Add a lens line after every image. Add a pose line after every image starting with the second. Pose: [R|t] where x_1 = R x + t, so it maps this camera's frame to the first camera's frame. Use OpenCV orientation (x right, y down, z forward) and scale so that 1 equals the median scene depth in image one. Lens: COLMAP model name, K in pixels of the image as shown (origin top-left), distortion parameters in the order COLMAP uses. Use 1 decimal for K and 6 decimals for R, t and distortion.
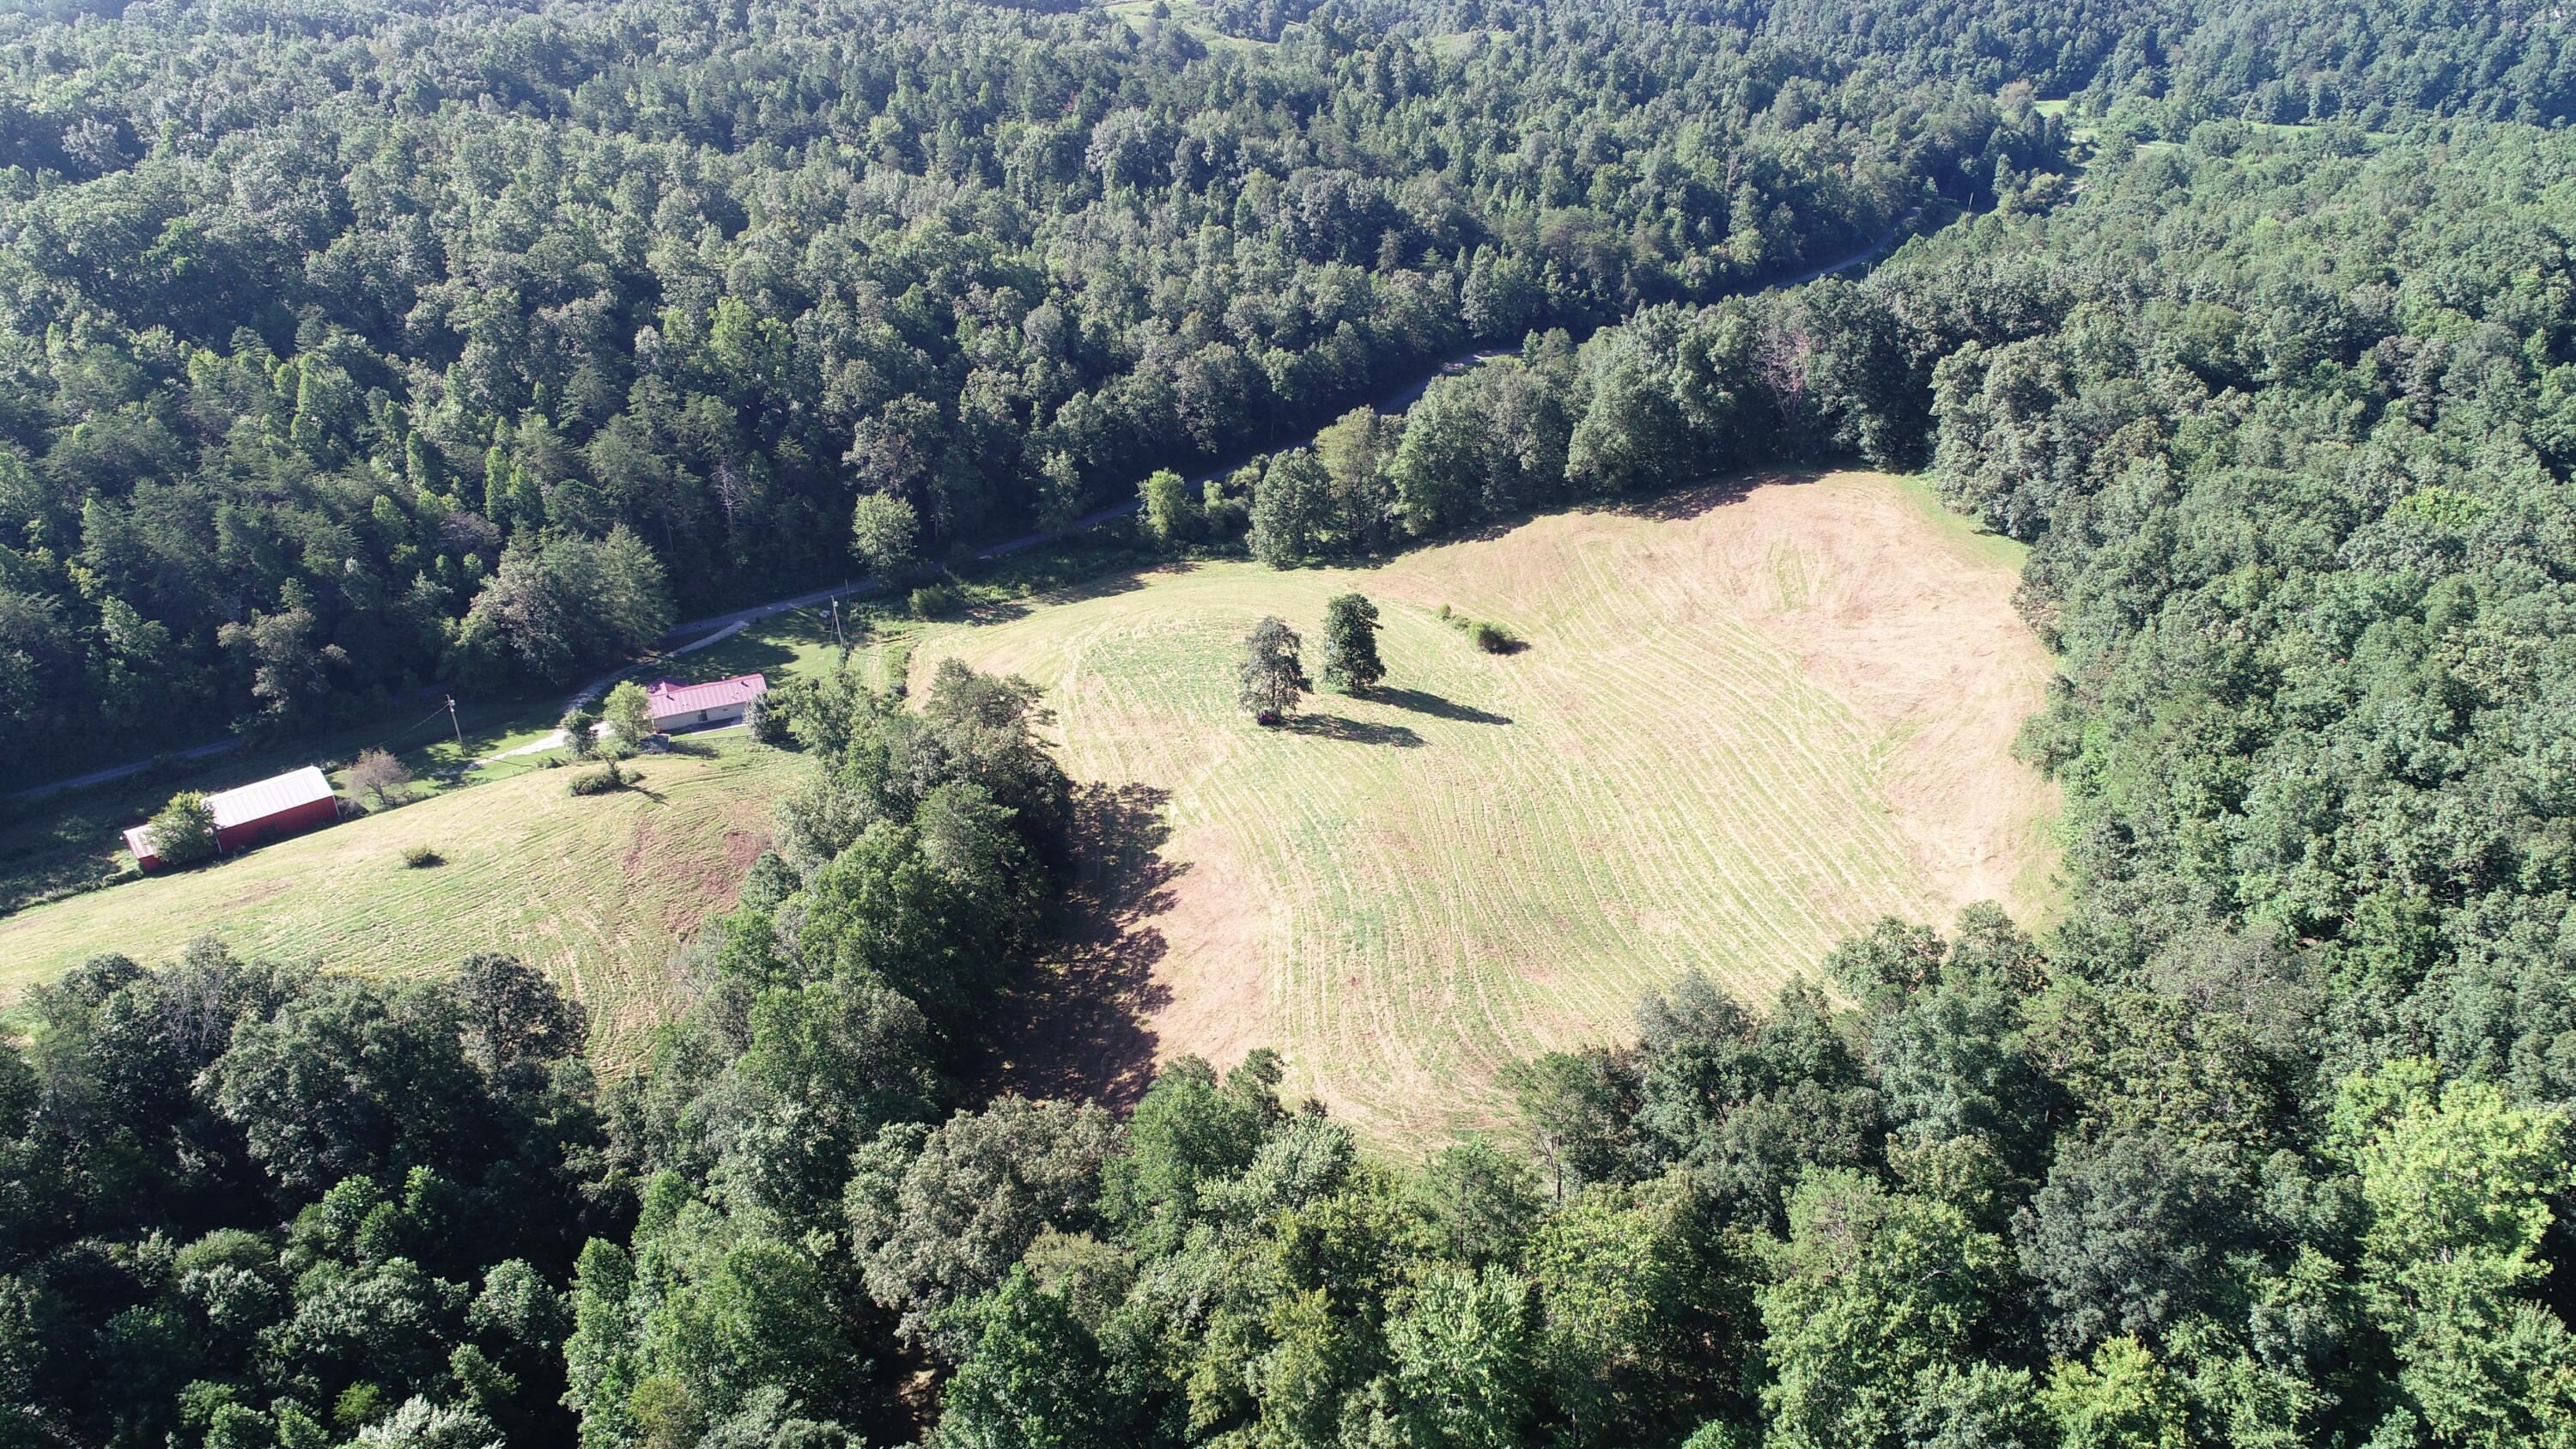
lens RADIAL K [[1734.9, 0, 1283.0], [0, 1734.9, 725.8], [0, 0, 1]] dist [-0.000256, 0.001575]
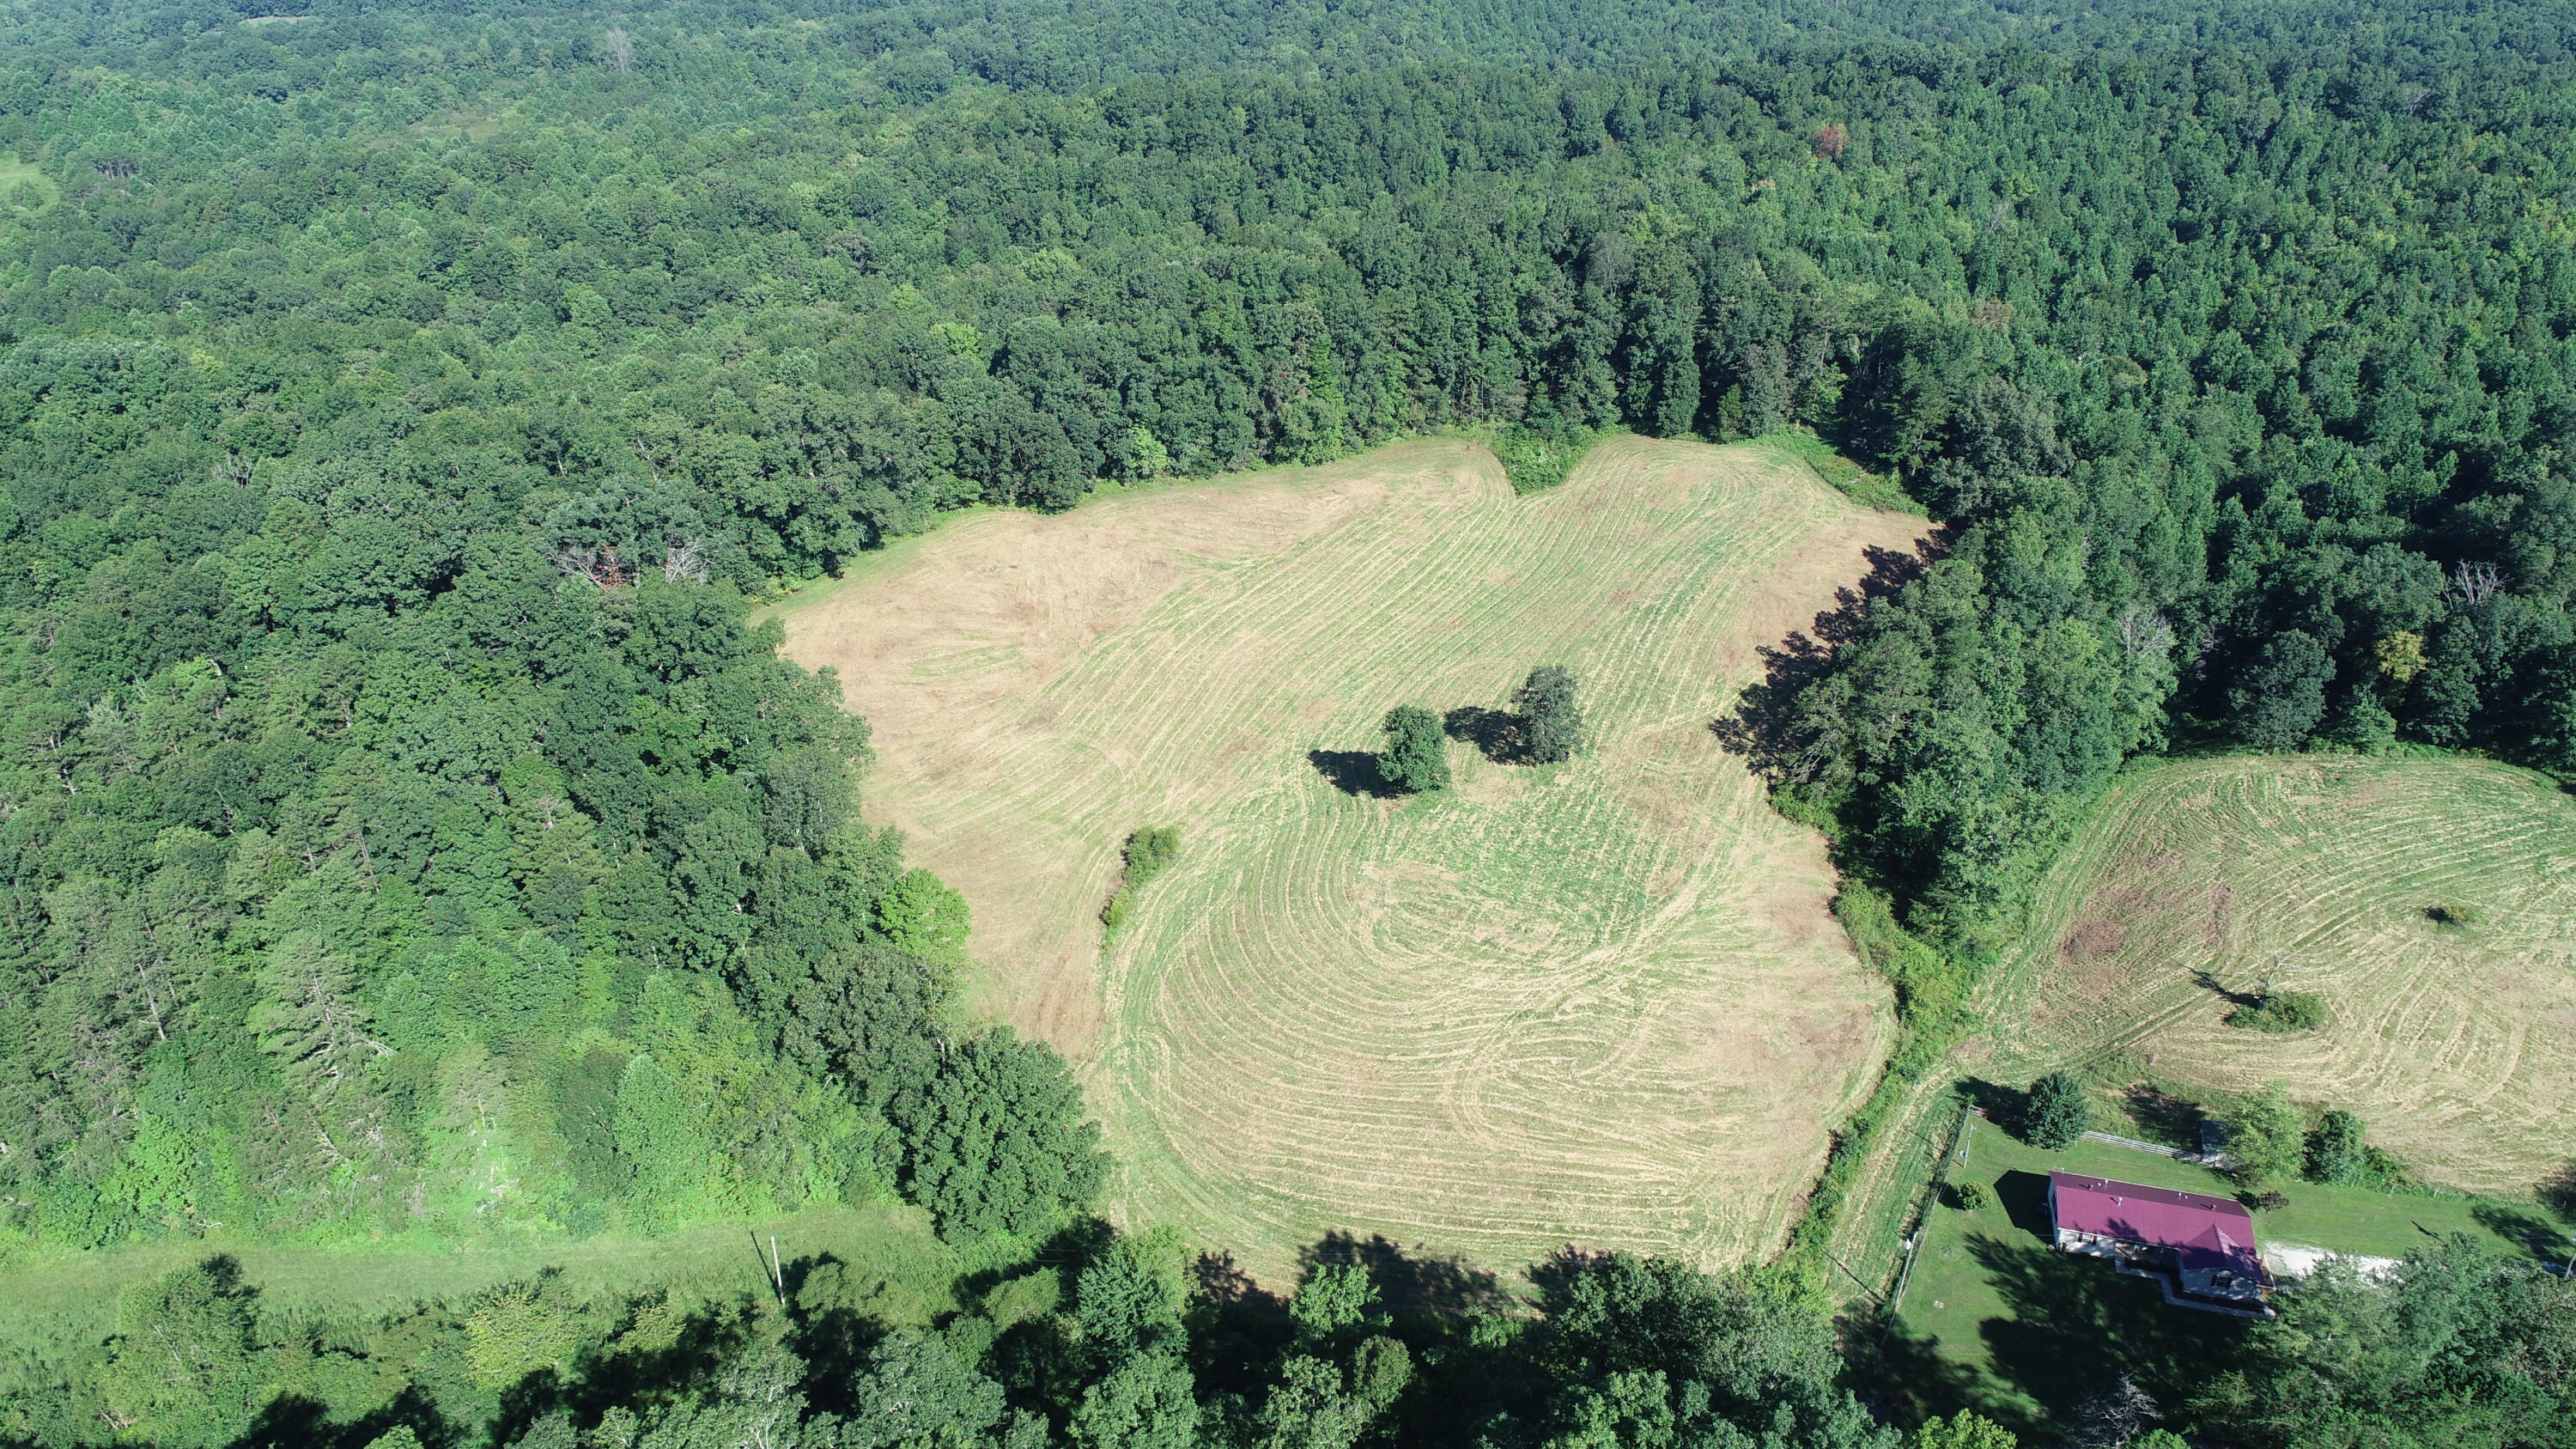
lens RADIAL K [[1740.4, 0, 1282.7], [0, 1740.4, 726.1], [0, 0, 1]] dist [0.004353, 0.001133]
pose [[-0.767959, -0.264721, 0.583234, -0.347694], [0.312917, 0.639457, 0.702266, -0.570941], [-0.558857, 0.721815, -0.408242, 1.102270]]
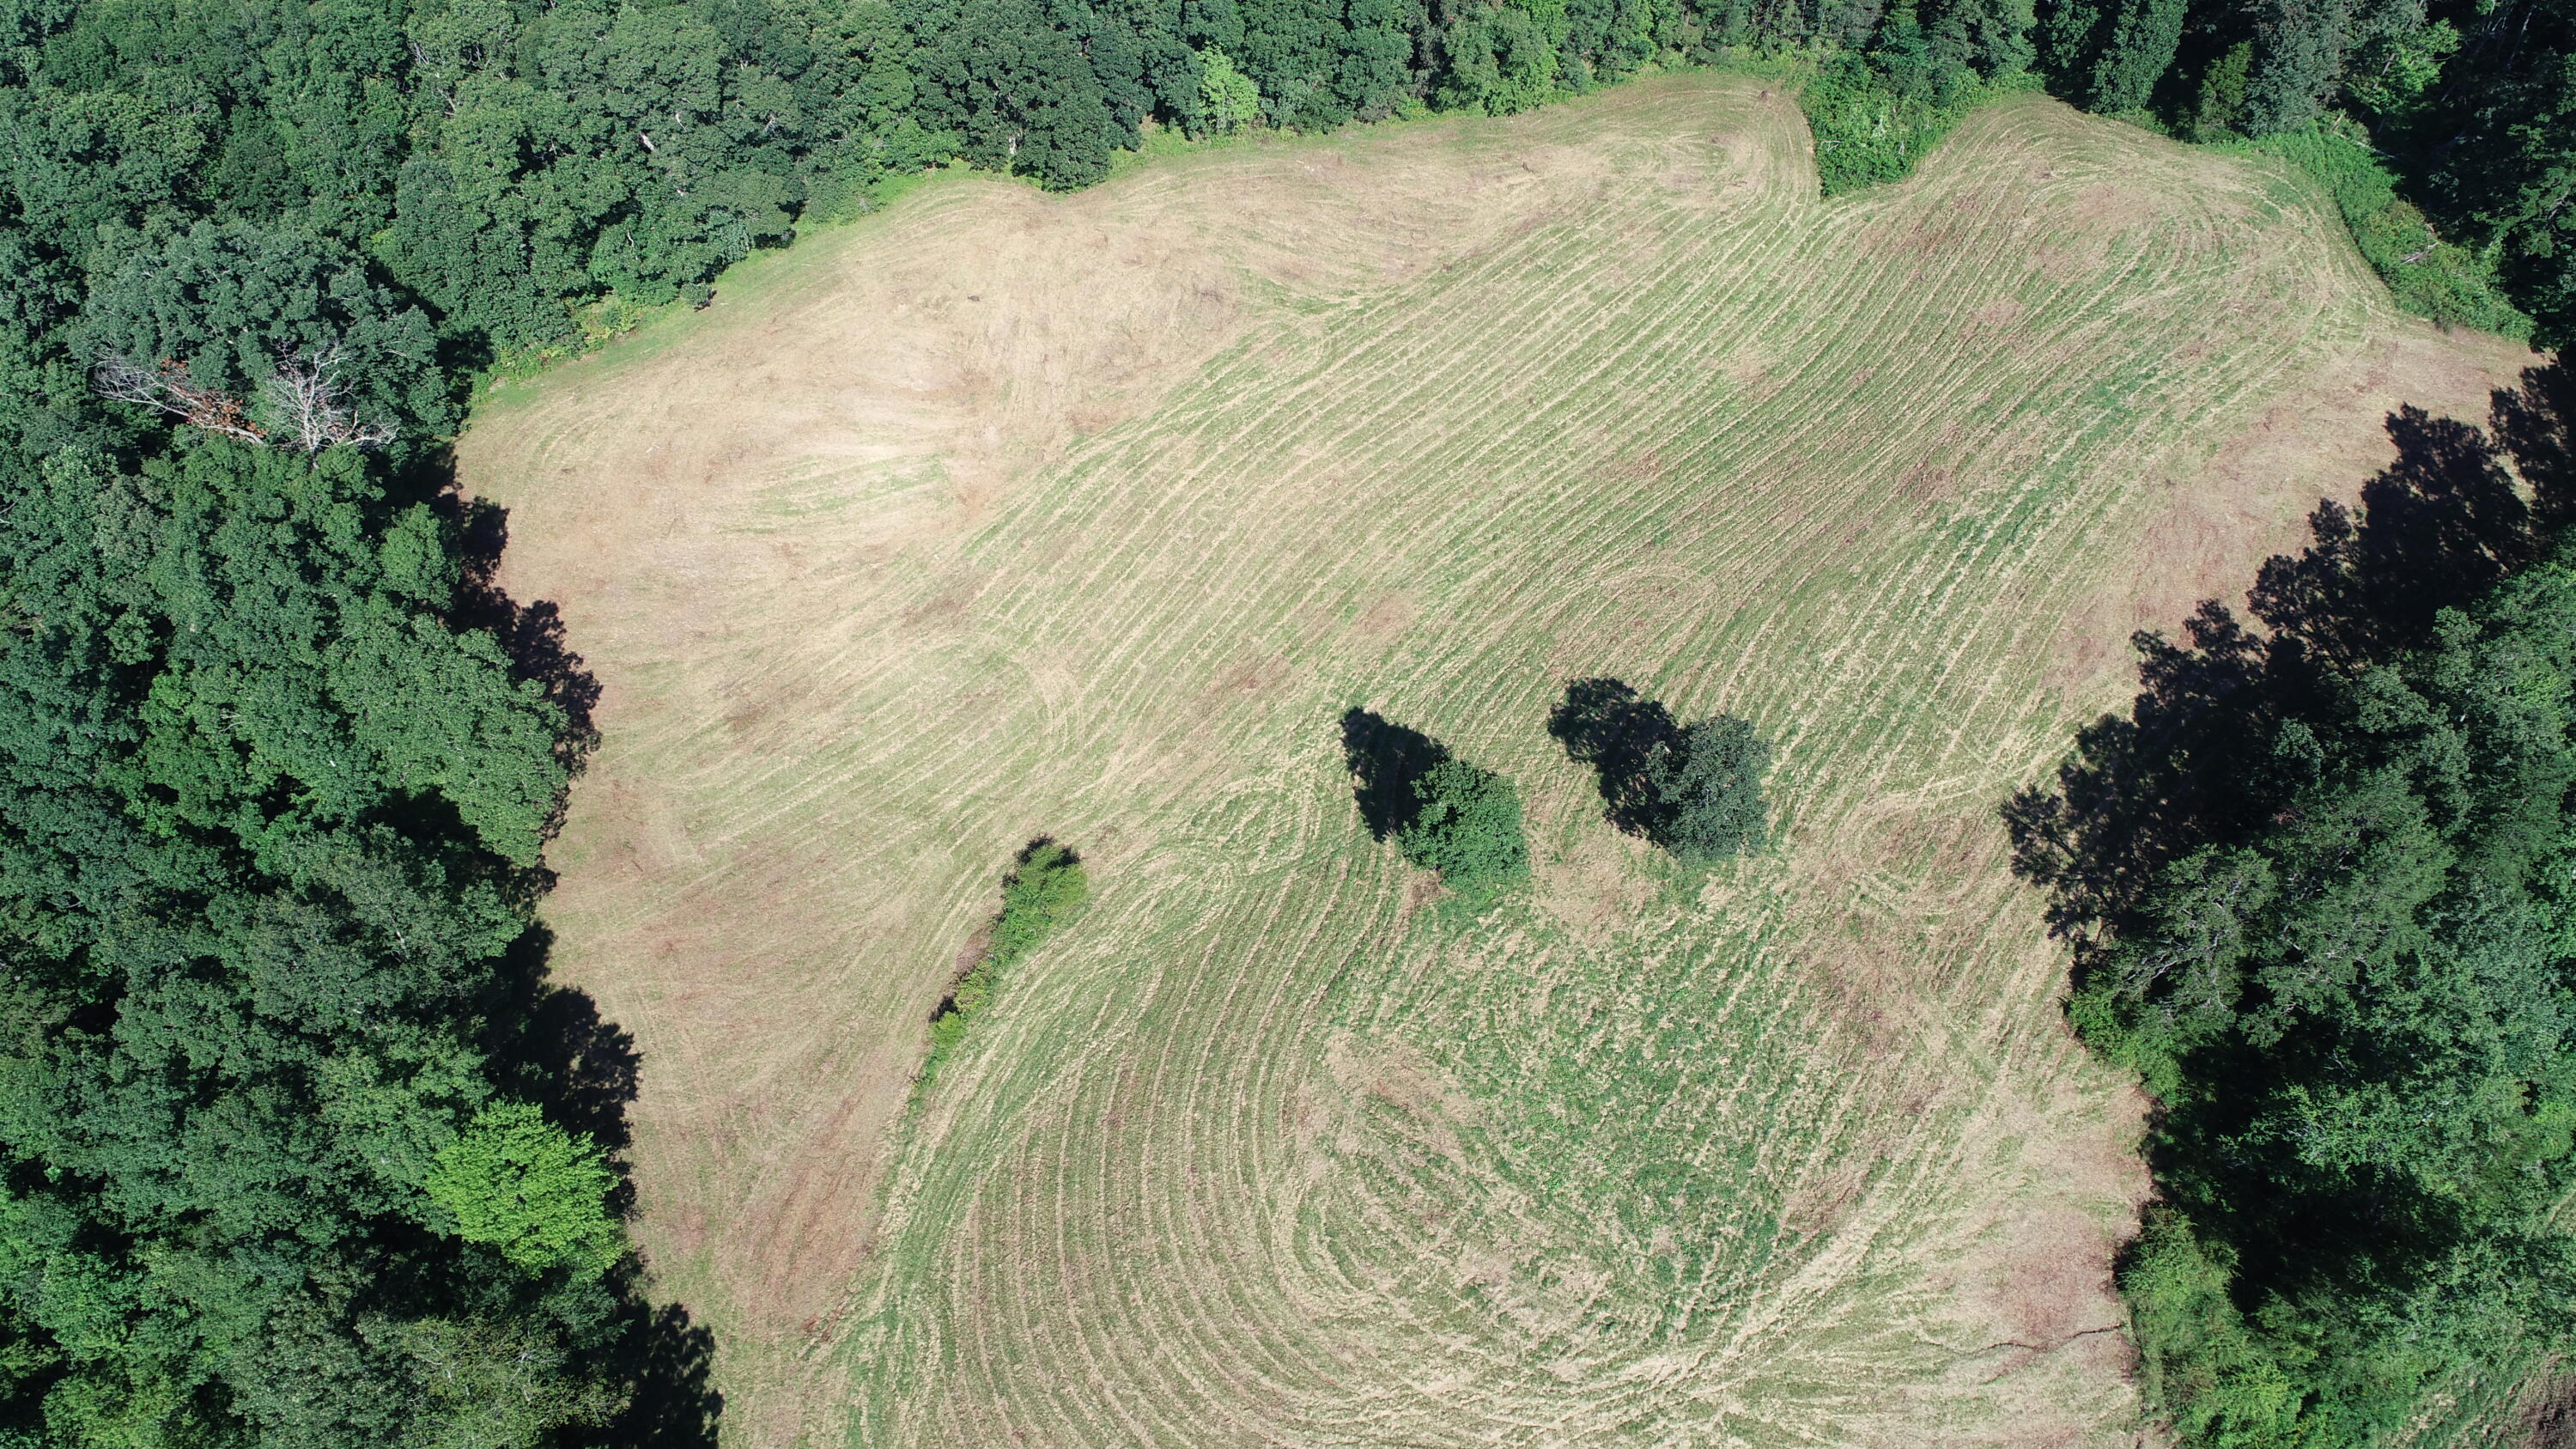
lens RADIAL K [[1740.4, 0, 1282.7], [0, 1740.4, 726.1], [0, 0, 1]] dist [0.004353, 0.001133]
pose [[-0.606382, -0.562404, 0.562141, -0.172674], [0.390123, 0.405600, 0.826615, -0.425075], [-0.692896, 0.720549, -0.026542, 0.809587]]
